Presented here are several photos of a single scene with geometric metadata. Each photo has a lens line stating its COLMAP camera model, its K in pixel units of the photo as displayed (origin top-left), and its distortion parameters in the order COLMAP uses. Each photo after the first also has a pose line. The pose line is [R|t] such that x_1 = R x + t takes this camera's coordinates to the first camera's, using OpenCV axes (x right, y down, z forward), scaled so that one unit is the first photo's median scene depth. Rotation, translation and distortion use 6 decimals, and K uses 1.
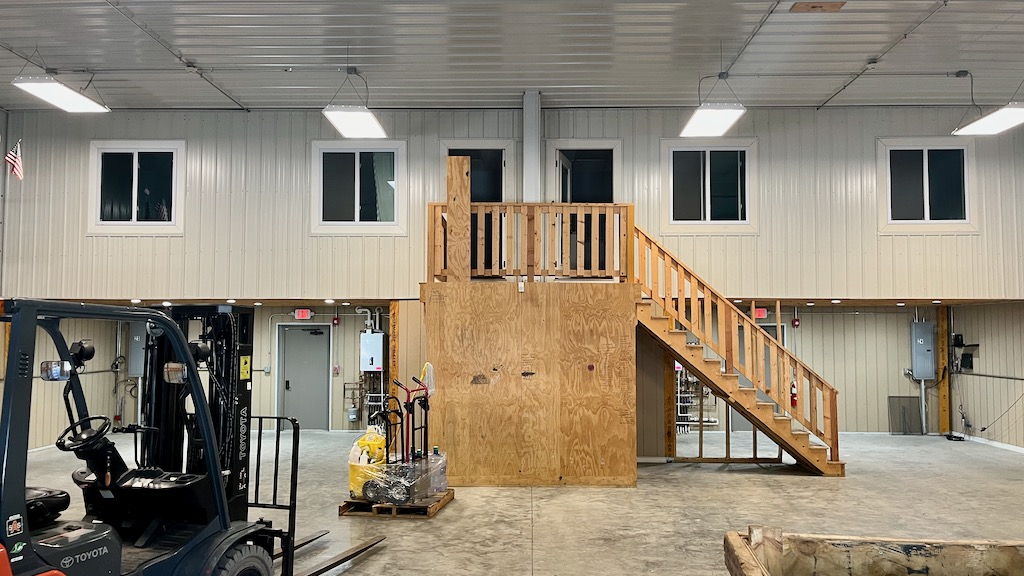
lens RADIAL K [[777.7, 0, 517.2], [0, 777.7, 295.2], [0, 0, 1]] dist [0.066376, -0.087547]
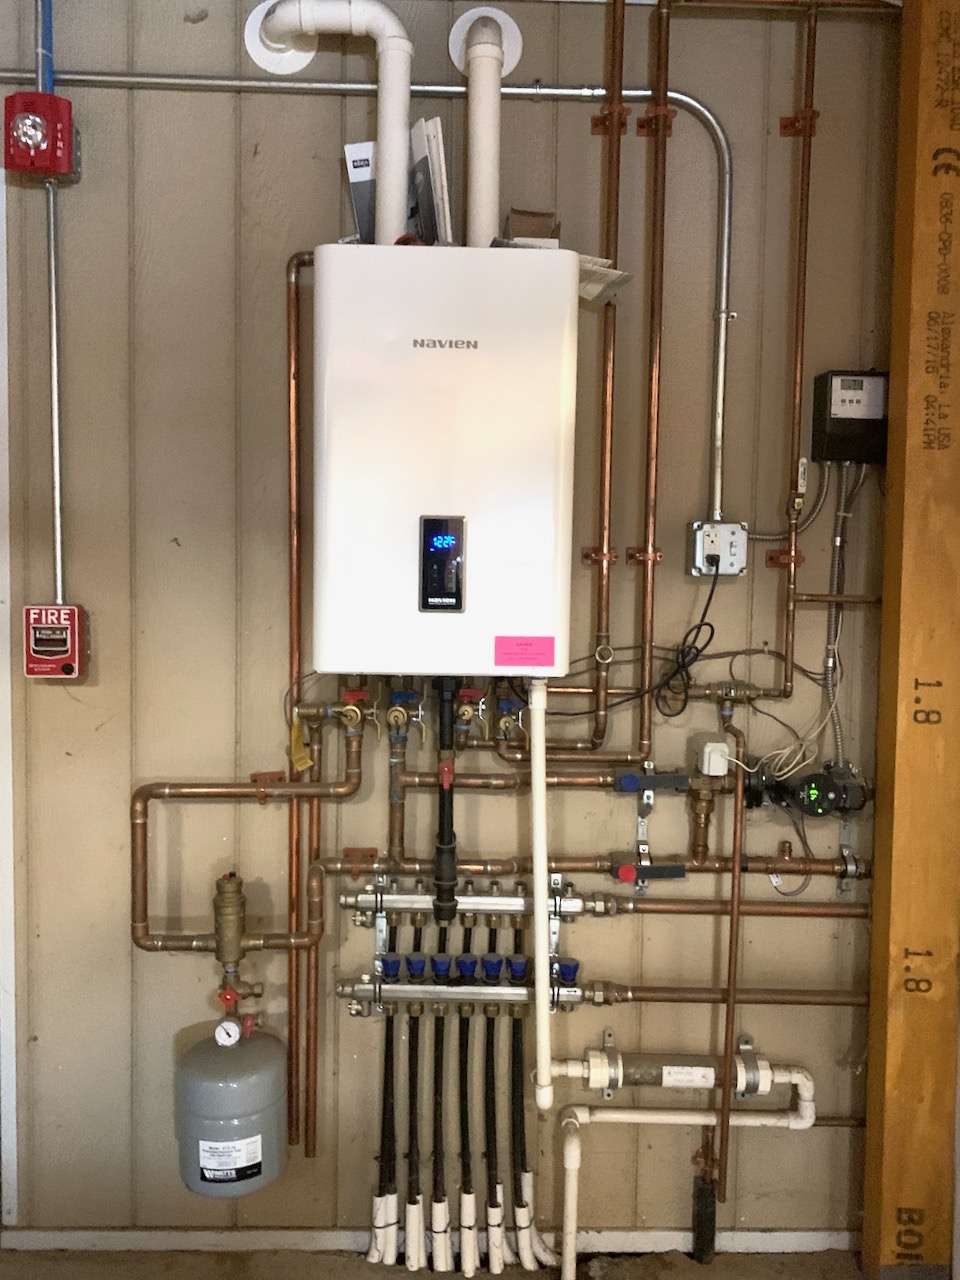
lens RADIAL K [[971.1, 0, 479.3], [0, 971.1, 629.2], [0, 0, 1]] dist [0.014257, -0.001629]
pose [[0.999240, 0.010343, 0.037575, -0.232477], [-0.014334, 0.994097, 0.107541, 0.100101], [-0.036241, -0.107997, 0.993490, 1.113779]]
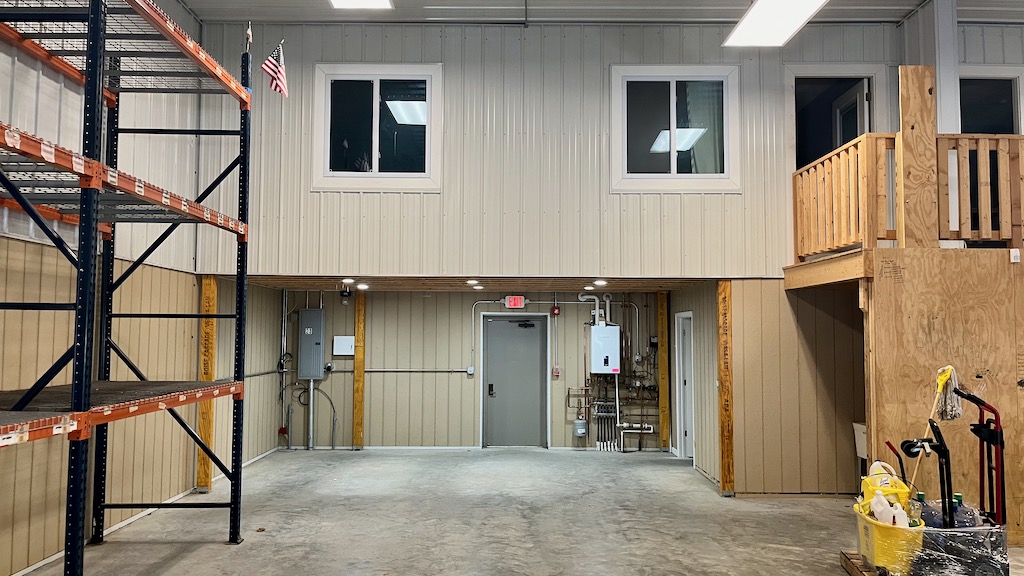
lens RADIAL K [[777.7, 0, 510.7], [0, 777.7, 285.2], [0, 0, 1]] dist [0.066376, -0.087547]
pose [[0.999874, 0.004785, 0.015134, -0.369534], [-0.004616, 0.999926, -0.011212, 0.020942], [-0.015187, 0.011140, 0.999823, 0.259112]]
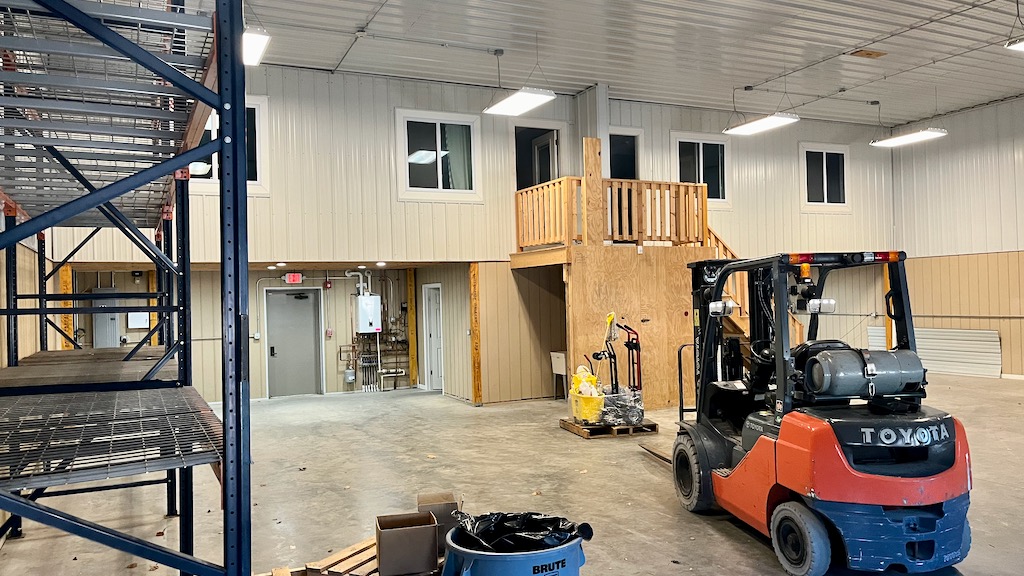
lens RADIAL K [[777.7, 0, 526.9], [0, 777.7, 296.7], [0, 0, 1]] dist [0.066376, -0.087547]
pose [[0.889926, -0.025572, 0.455388, -0.586512], [0.004910, 0.998906, 0.046498, 0.004349], [-0.456079, -0.039144, 0.889078, -0.007992]]
